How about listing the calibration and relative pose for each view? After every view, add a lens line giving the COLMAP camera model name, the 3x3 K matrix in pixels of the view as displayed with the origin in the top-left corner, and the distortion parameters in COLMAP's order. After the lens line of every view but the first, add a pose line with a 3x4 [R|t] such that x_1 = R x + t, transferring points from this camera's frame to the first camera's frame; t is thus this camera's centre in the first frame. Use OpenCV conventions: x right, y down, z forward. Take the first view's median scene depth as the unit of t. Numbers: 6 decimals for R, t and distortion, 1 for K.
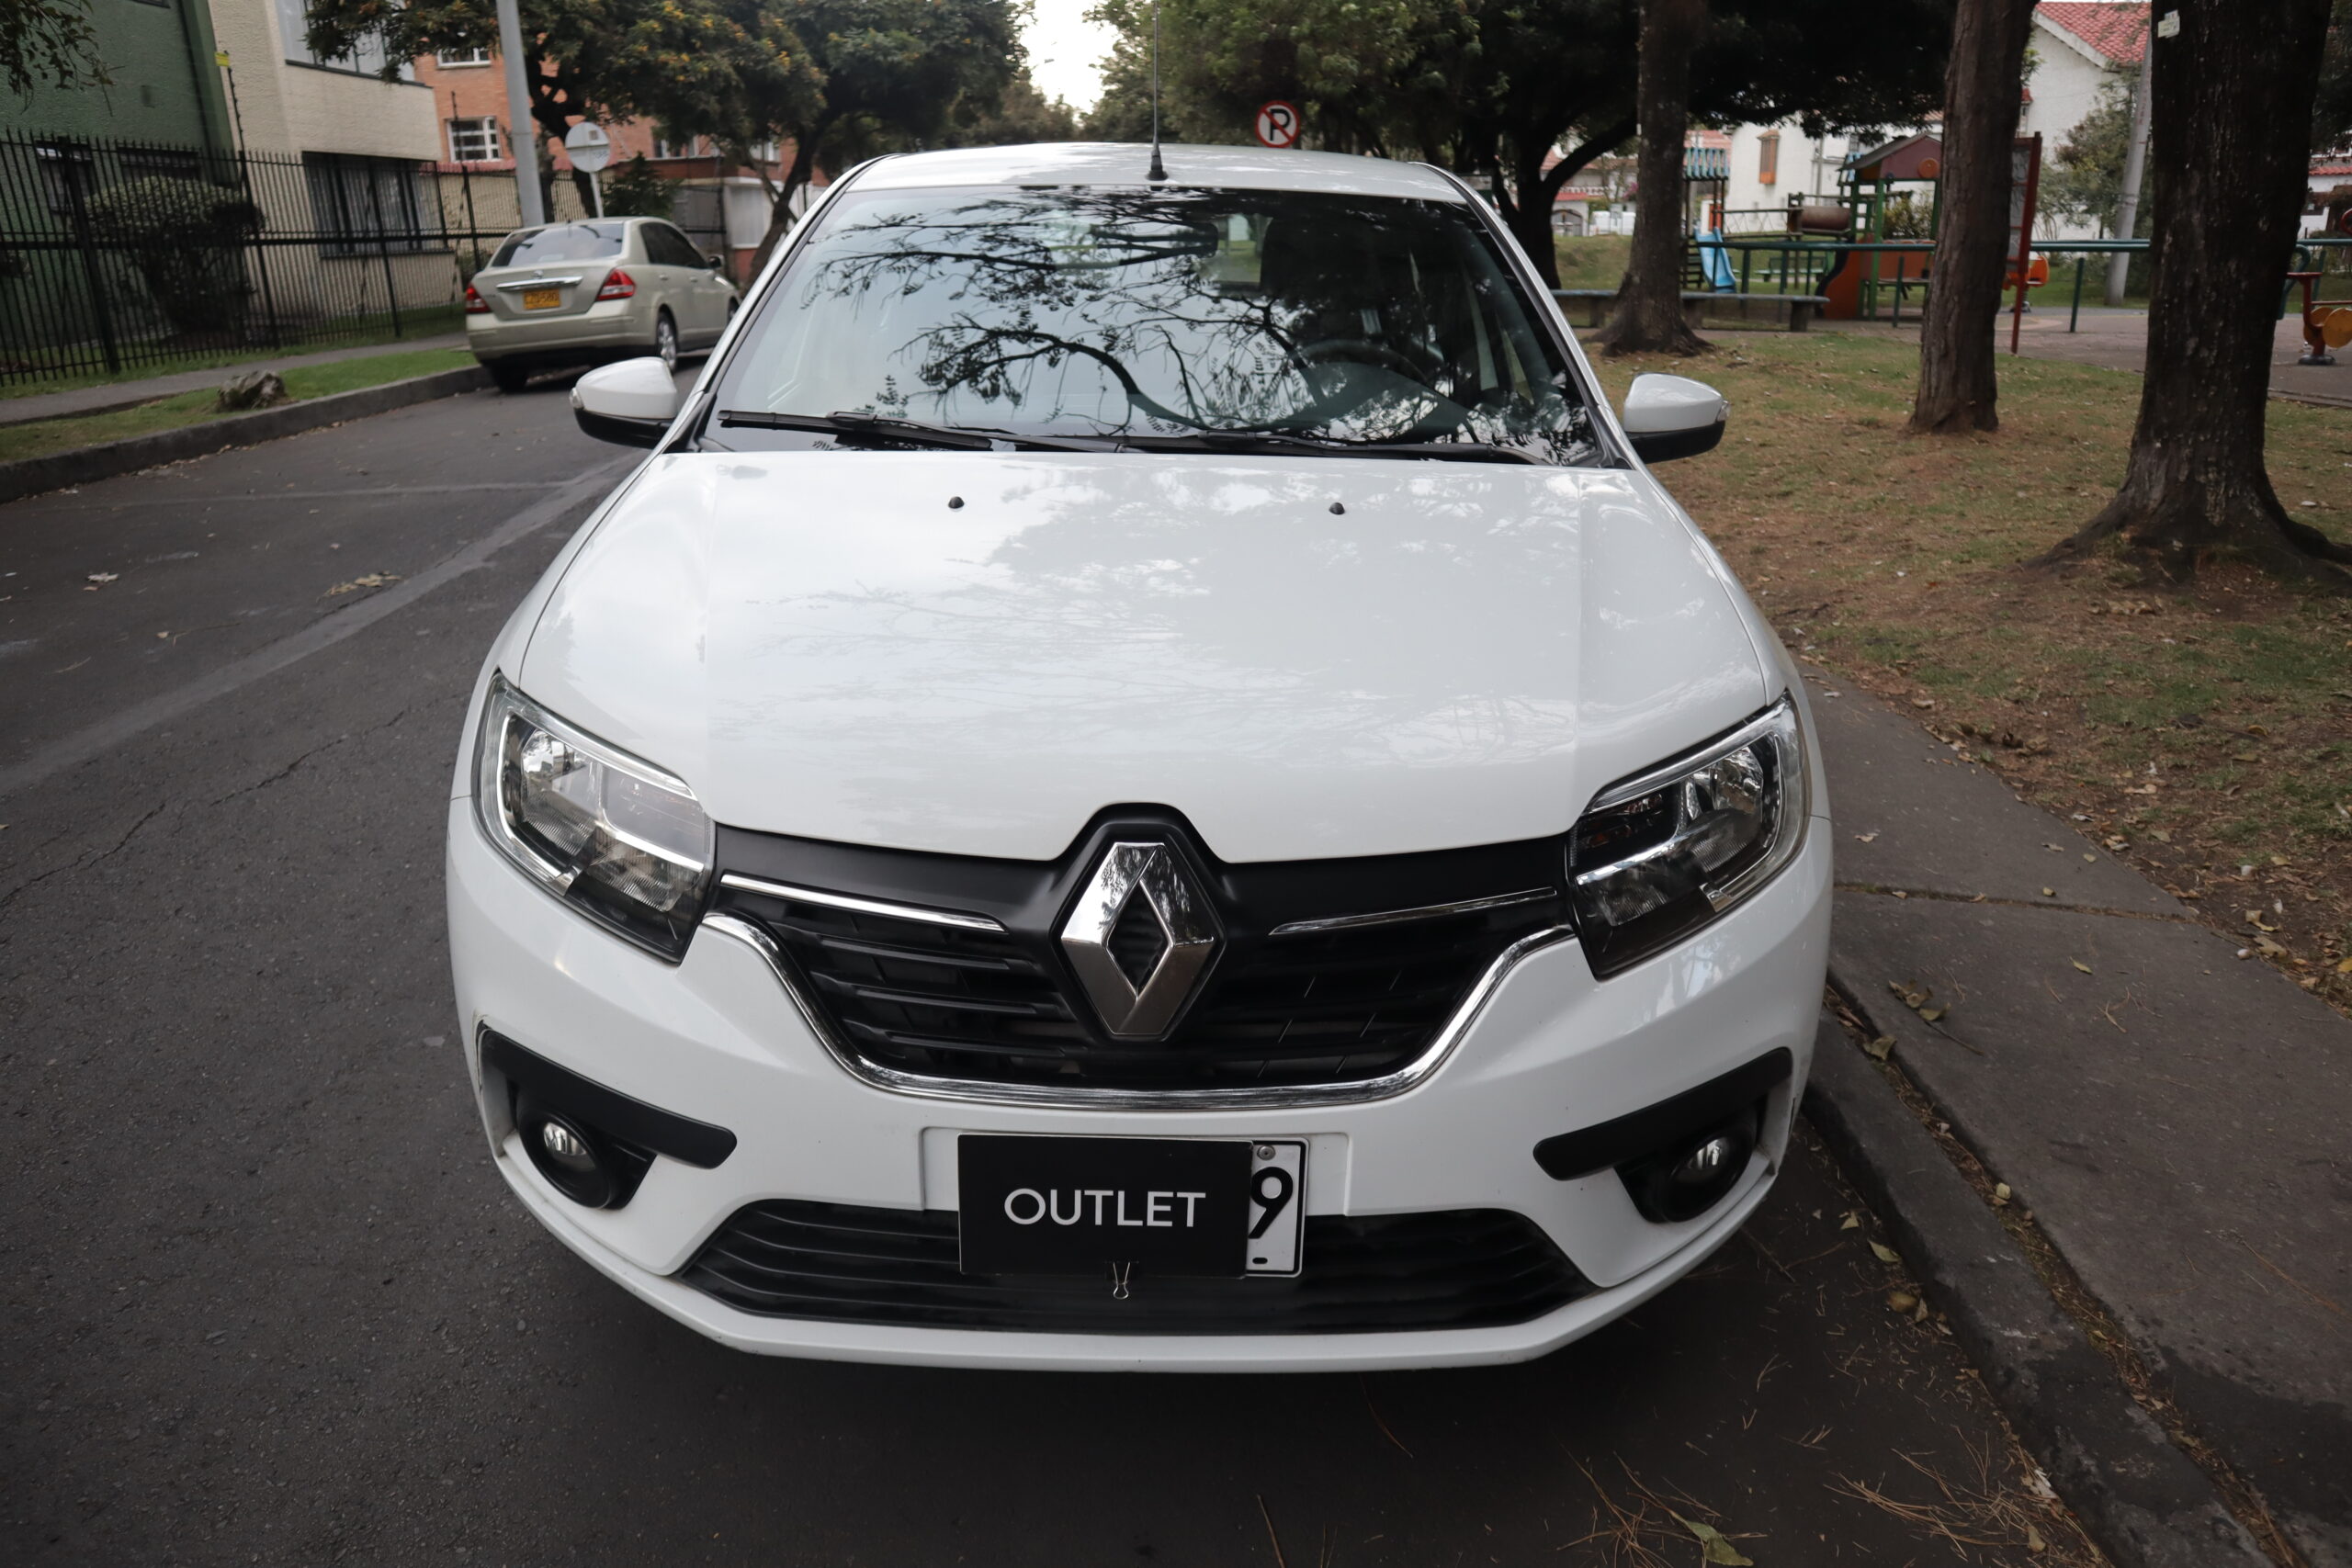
lens RADIAL K [[1624.7, 0, 1176.0], [0, 1624.7, 784.0], [0, 0, 1]] dist [-0.122294, 0.080997]
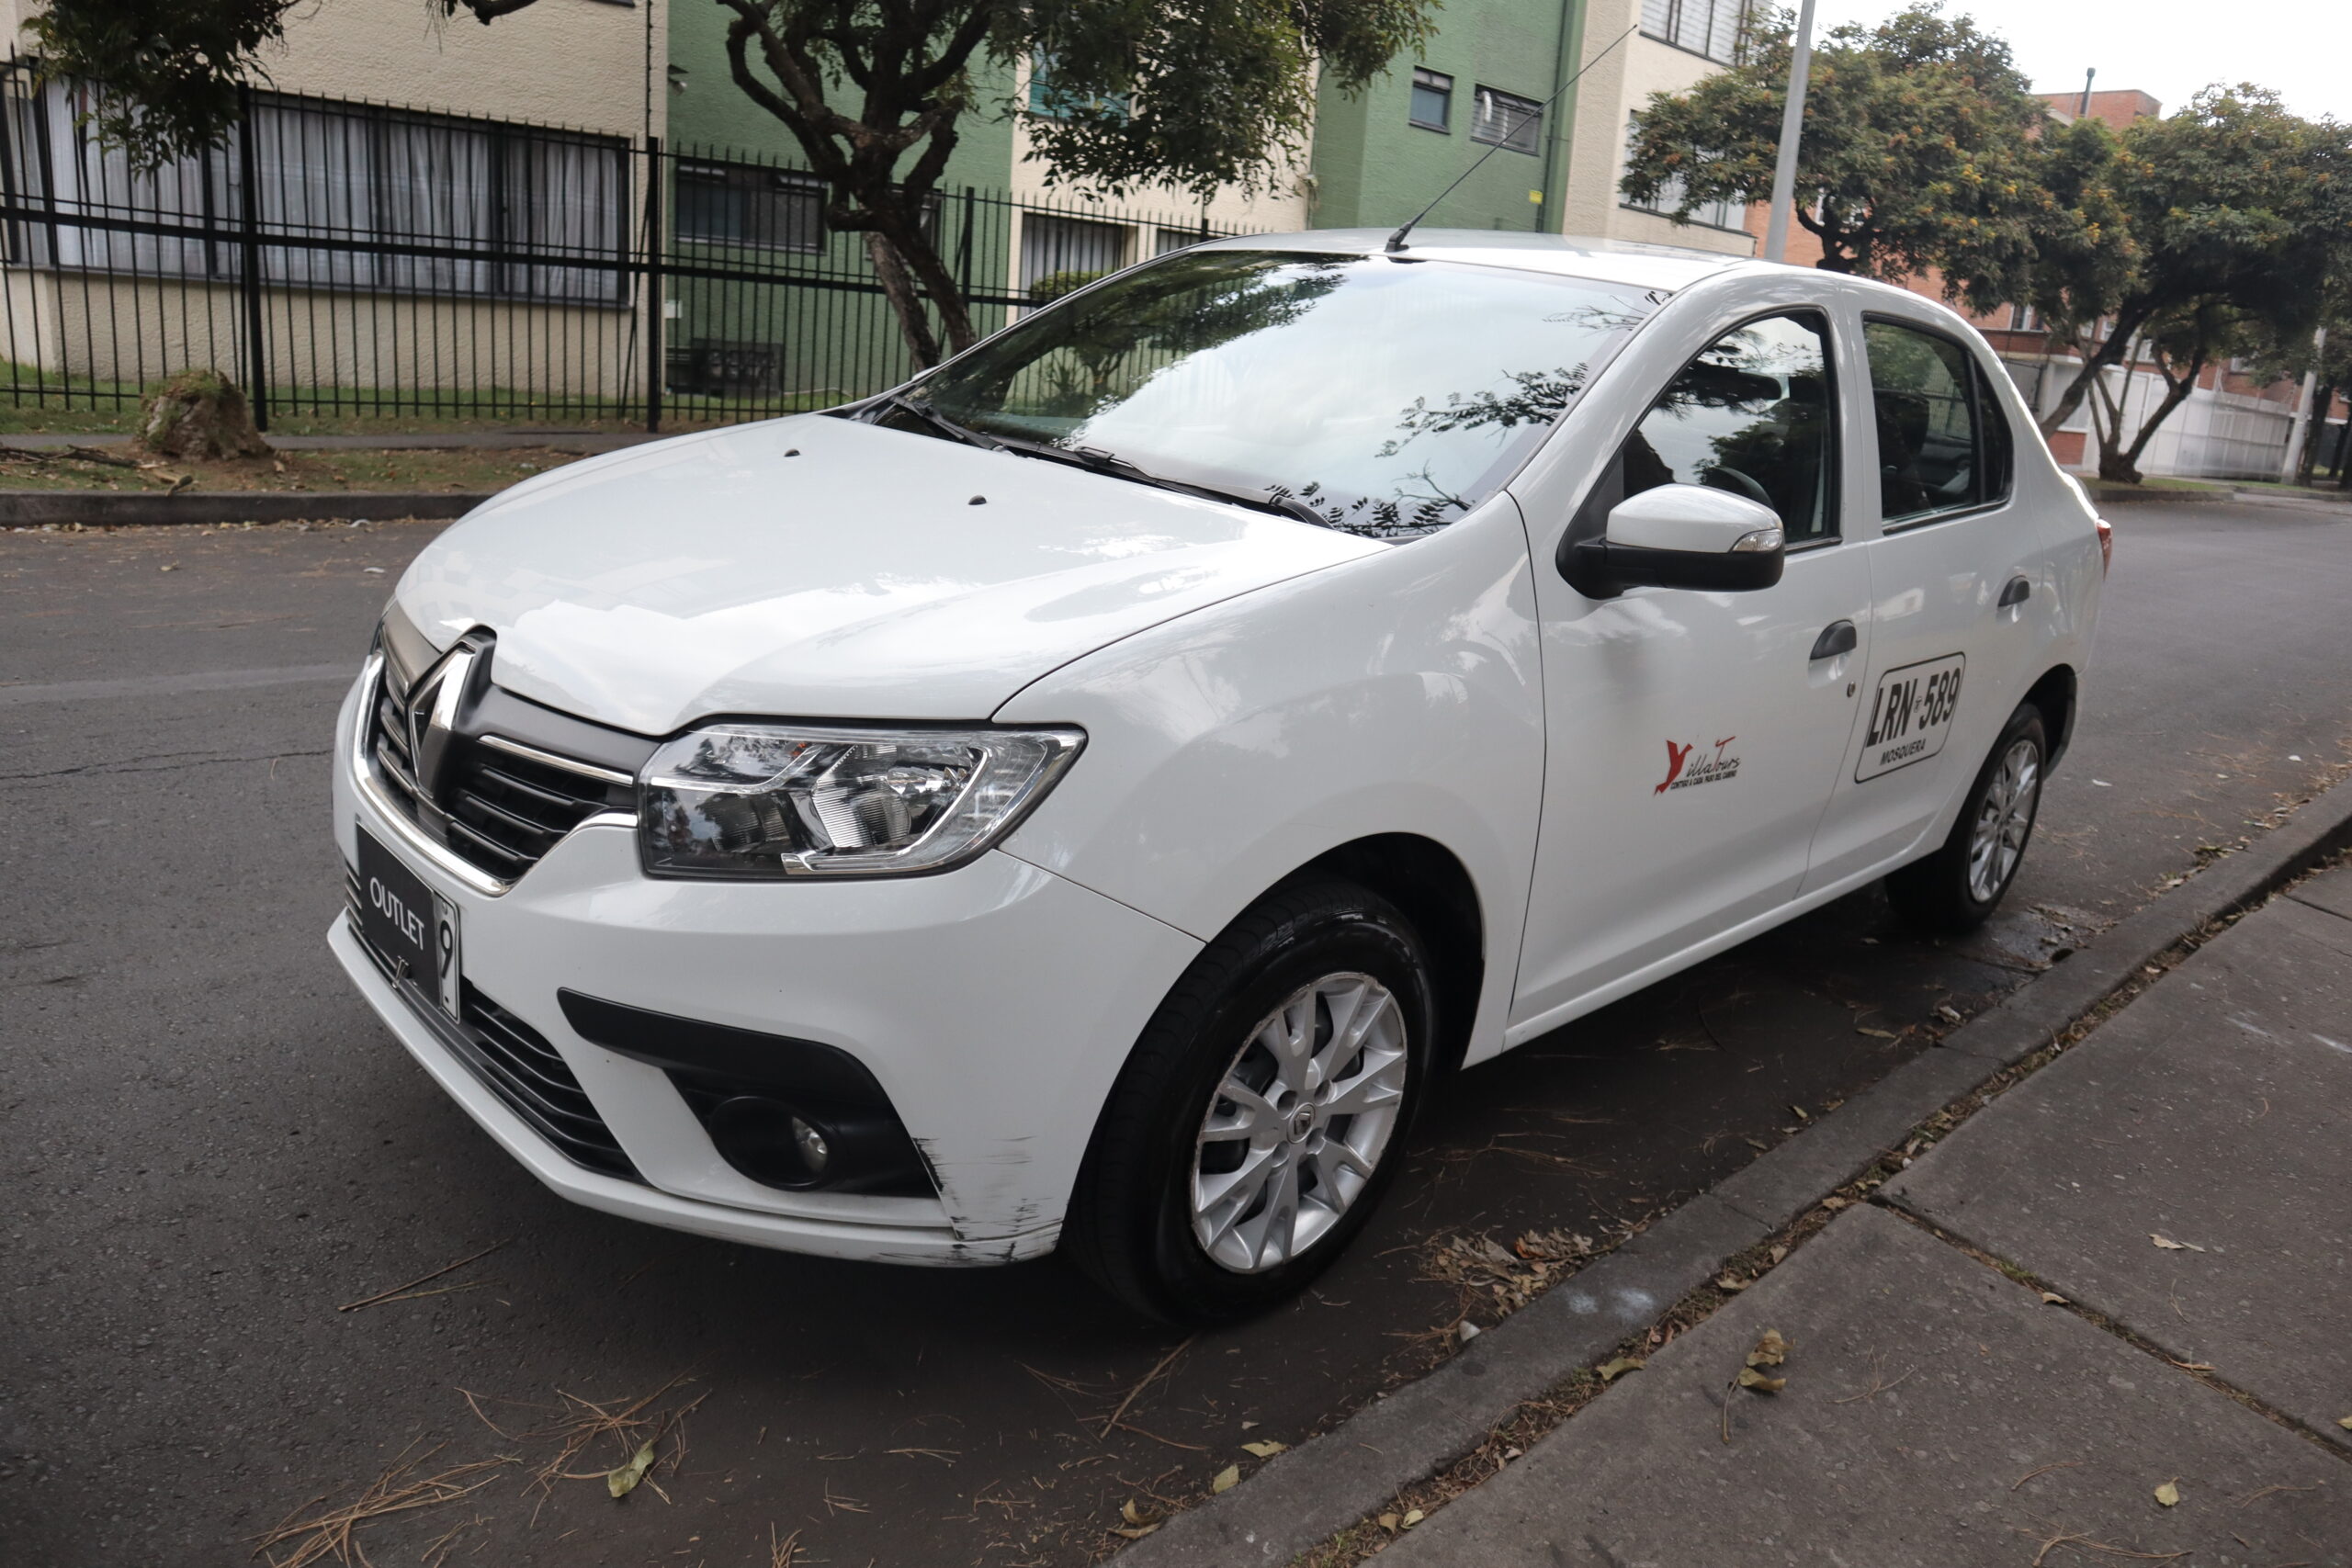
lens RADIAL K [[1624.7, 0, 1176.0], [0, 1624.7, 784.0], [0, 0, 1]] dist [-0.122294, 0.080997]
pose [[0.684872, 0.261932, -0.679958, 0.095986], [-0.324106, 0.945270, 0.037686, -0.007312], [0.652615, 0.194569, 0.732282, 0.031658]]
